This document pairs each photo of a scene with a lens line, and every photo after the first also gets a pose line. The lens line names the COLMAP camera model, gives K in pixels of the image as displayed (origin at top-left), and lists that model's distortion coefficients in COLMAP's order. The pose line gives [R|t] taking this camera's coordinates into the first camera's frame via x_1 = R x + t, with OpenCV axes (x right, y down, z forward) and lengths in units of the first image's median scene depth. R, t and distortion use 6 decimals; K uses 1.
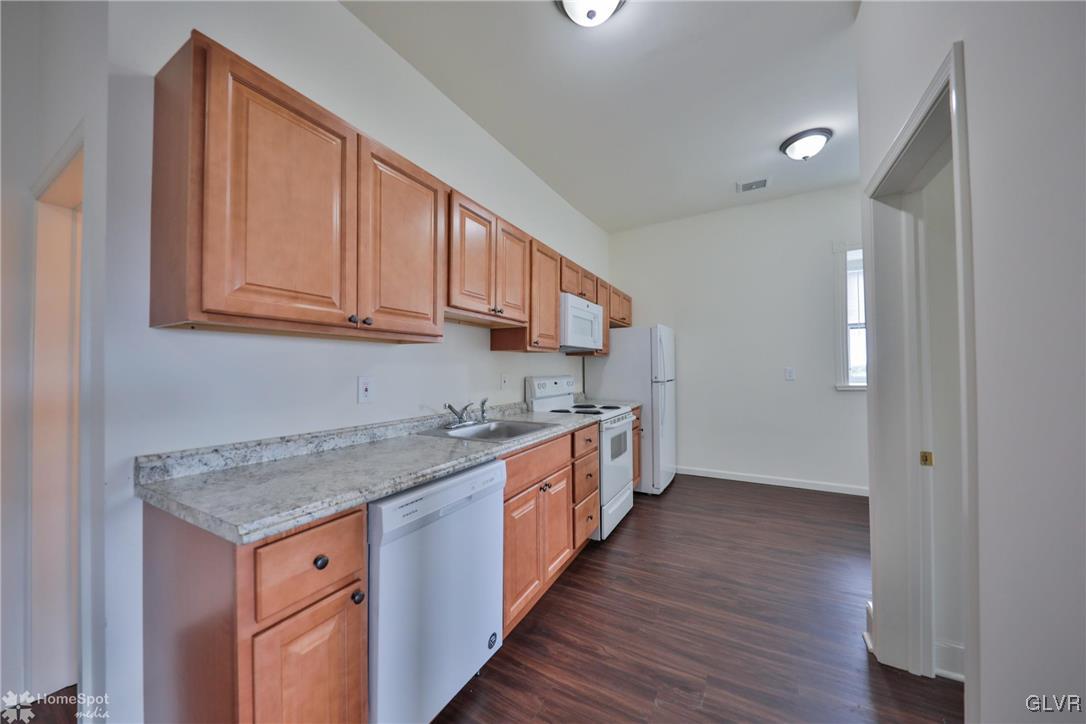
lens RADIAL K [[376.6, 0, 543.0], [0, 376.6, 362.0], [0, 0, 1]] dist [-0.000663, -0.000020]
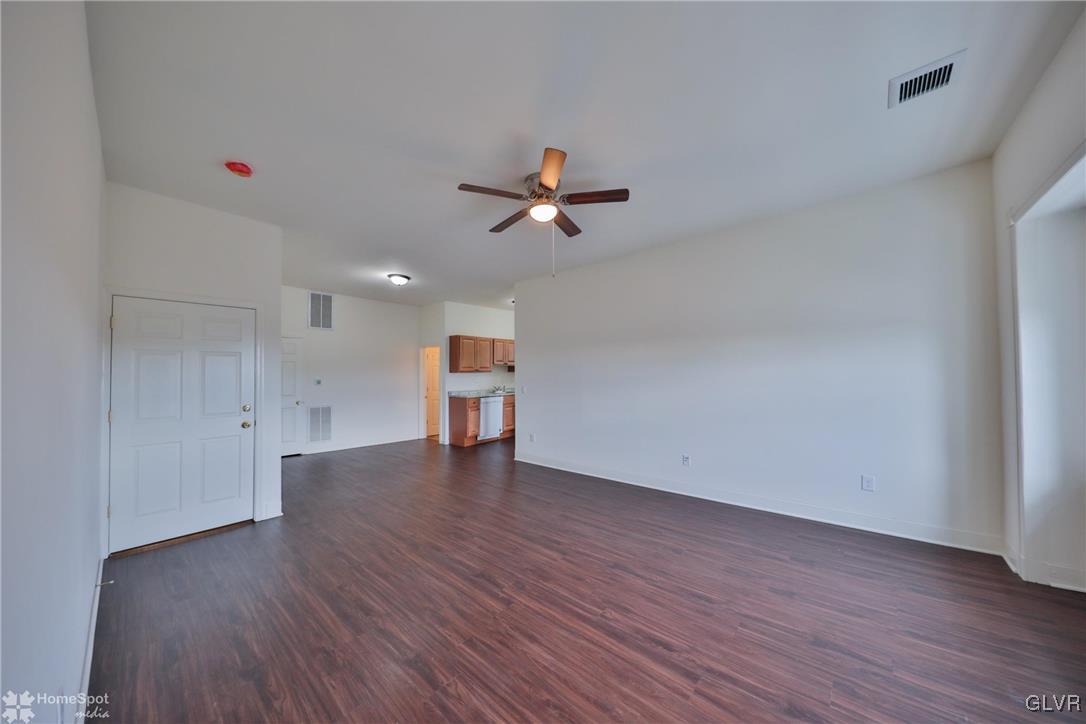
lens RADIAL K [[376.6, 0, 543.0], [0, 376.6, 362.0], [0, 0, 1]] dist [-0.000663, -0.000020]
pose [[0.979206, 0.001358, -0.202862, 1.007886], [-0.001831, 0.999996, -0.002146, -0.133205], [0.202859, 0.002473, 0.979205, -2.675811]]
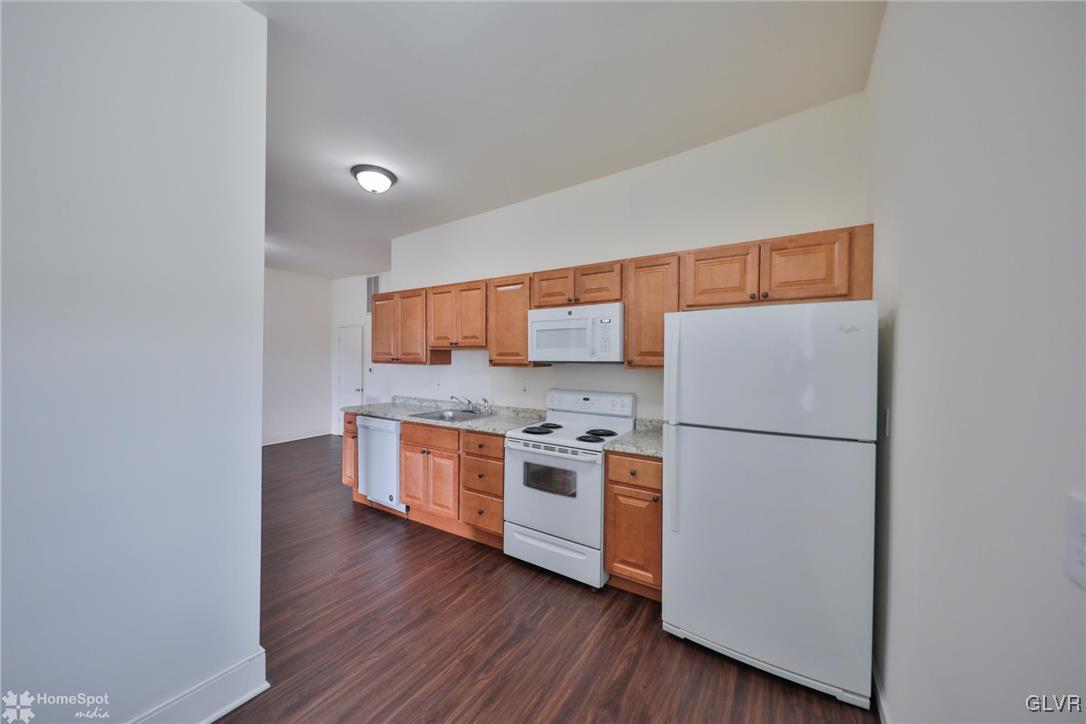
lens RADIAL K [[376.6, 0, 543.0], [0, 376.6, 362.0], [0, 0, 1]] dist [-0.000663, -0.000020]
pose [[-0.073105, 0.017368, -0.997173, 1.373960], [0.013562, 0.999773, 0.016419, -0.072690], [0.997232, -0.012323, -0.073324, 1.400016]]
